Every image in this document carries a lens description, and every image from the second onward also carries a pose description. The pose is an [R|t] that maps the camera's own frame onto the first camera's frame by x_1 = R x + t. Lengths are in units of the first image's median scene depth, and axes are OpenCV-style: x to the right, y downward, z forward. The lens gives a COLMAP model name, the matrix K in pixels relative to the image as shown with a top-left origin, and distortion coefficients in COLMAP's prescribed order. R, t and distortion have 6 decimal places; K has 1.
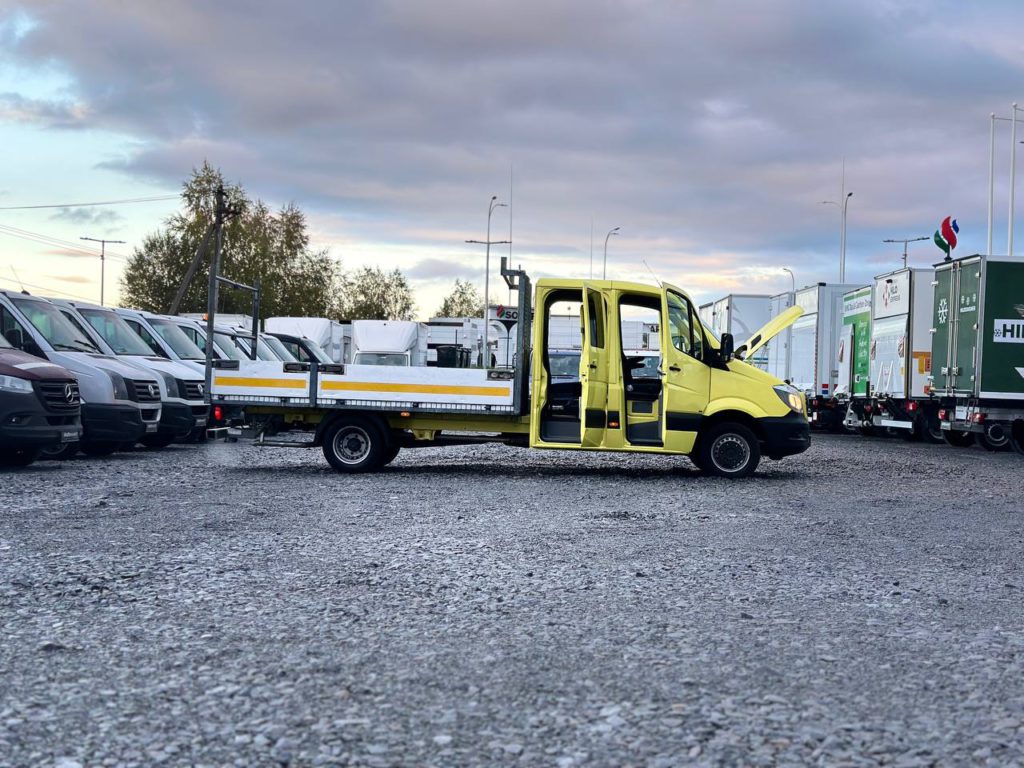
lens RADIAL K [[1415.3, 0, 522.6], [0, 1415.3, 389.1], [0, 0, 1]] dist [0.206508, -0.403171]
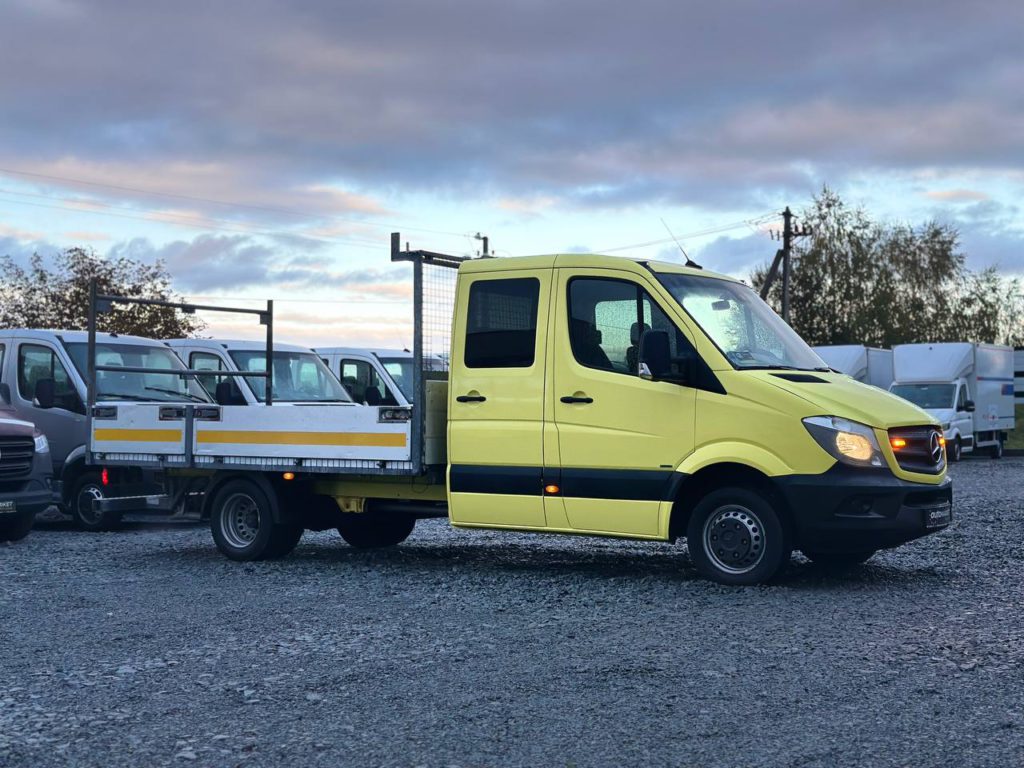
lens RADIAL K [[1415.0, 0, 514.0], [0, 1415.0, 396.8], [0, 0, 1]] dist [0.194167, -0.320796]
pose [[0.852013, -0.038399, -0.522110, 0.366680], [0.026484, 0.999191, -0.030267, 0.003162], [0.522850, 0.011961, 0.852341, 0.471136]]
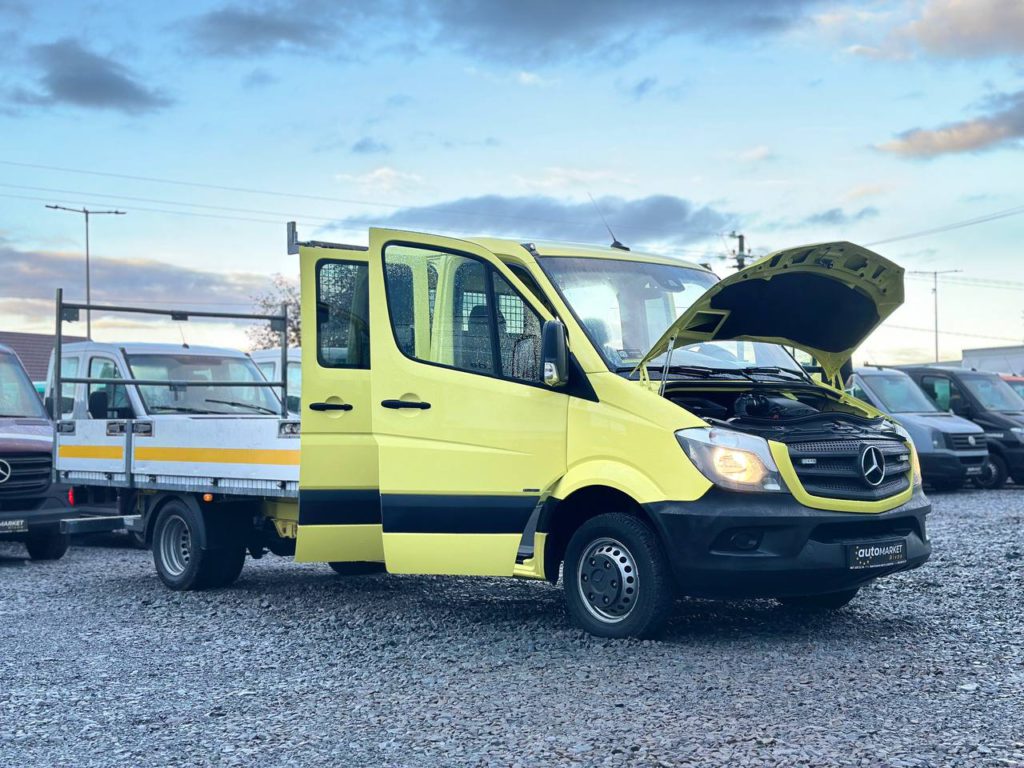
lens RADIAL K [[1415.3, 0, 522.6], [0, 1415.3, 389.1], [0, 0, 1]] dist [0.206508, -0.403171]
pose [[0.713291, -0.054752, -0.698726, 0.447063], [0.030906, 0.998431, -0.046688, 0.003885], [0.700187, 0.011707, 0.713864, 0.650717]]
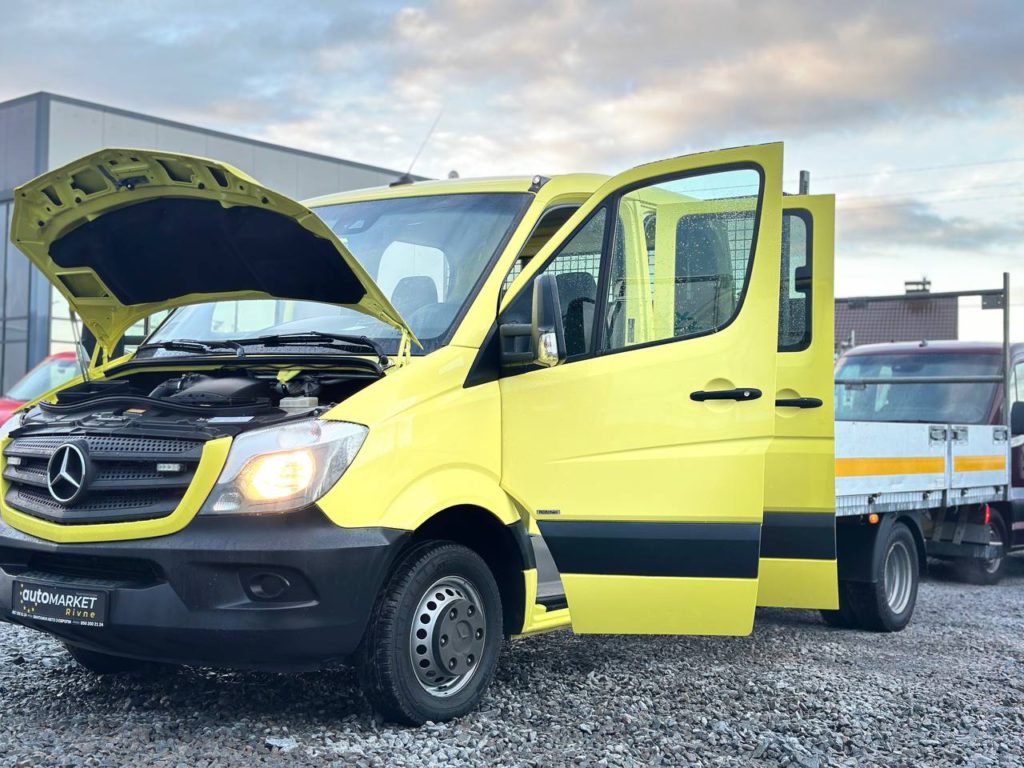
lens RADIAL K [[1415.3, 0, 522.6], [0, 1415.3, 389.1], [0, 0, 1]] dist [0.206508, -0.403171]
pose [[-0.566001, -0.068224, -0.821577, 0.409723], [-0.036008, 0.997665, -0.058040, 0.006764], [0.823618, -0.003268, -0.567136, 1.307260]]
